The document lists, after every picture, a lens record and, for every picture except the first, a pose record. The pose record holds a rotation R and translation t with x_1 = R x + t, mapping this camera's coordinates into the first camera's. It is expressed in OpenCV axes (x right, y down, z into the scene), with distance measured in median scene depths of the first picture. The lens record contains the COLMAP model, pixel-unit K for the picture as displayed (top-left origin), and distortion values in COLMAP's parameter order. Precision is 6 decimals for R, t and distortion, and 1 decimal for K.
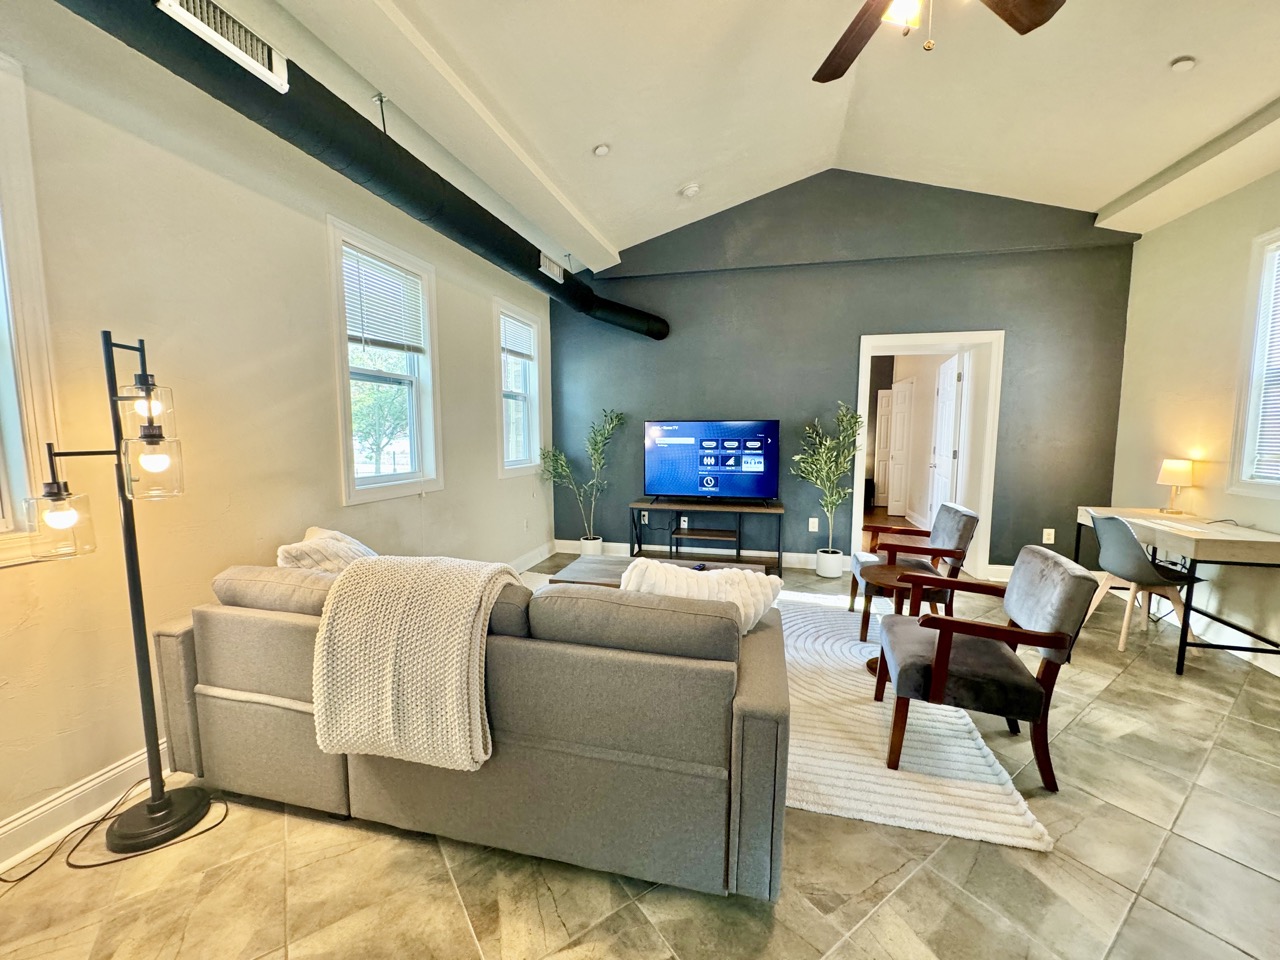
lens RADIAL K [[511.4, 0, 640.0], [0, 511.4, 480.0], [0, 0, 1]] dist [-0.002000, -0.000190]
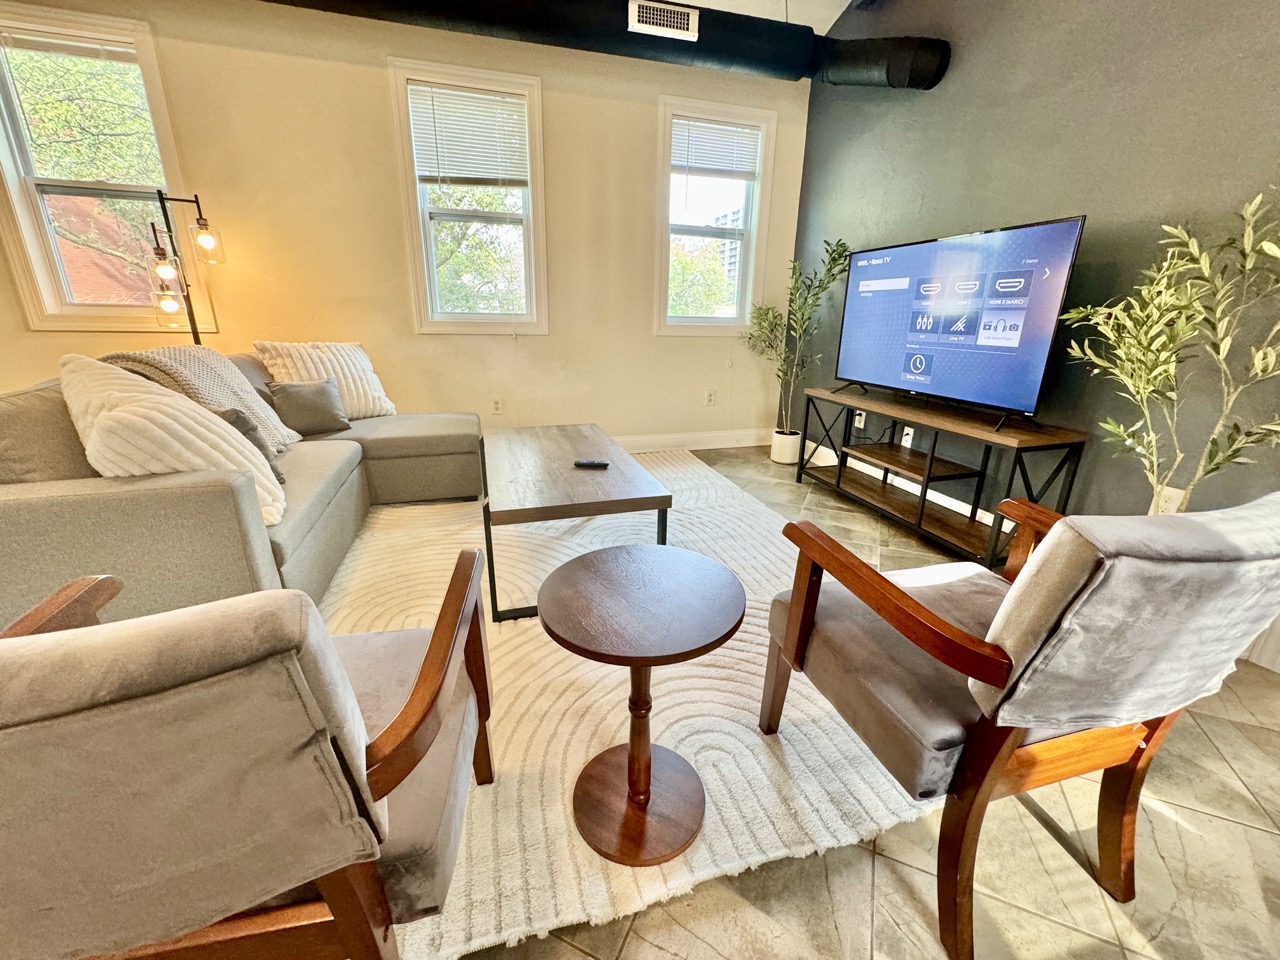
lens RADIAL K [[513.7, 0, 640.0], [0, 513.7, 480.0], [0, 0, 1]] dist [-0.000621, -0.000172]
pose [[0.506191, 0.274033, -0.817727, 0.499994], [-0.099687, 0.960411, 0.260140, 0.009893], [0.856641, -0.050164, 0.513469, 0.516457]]
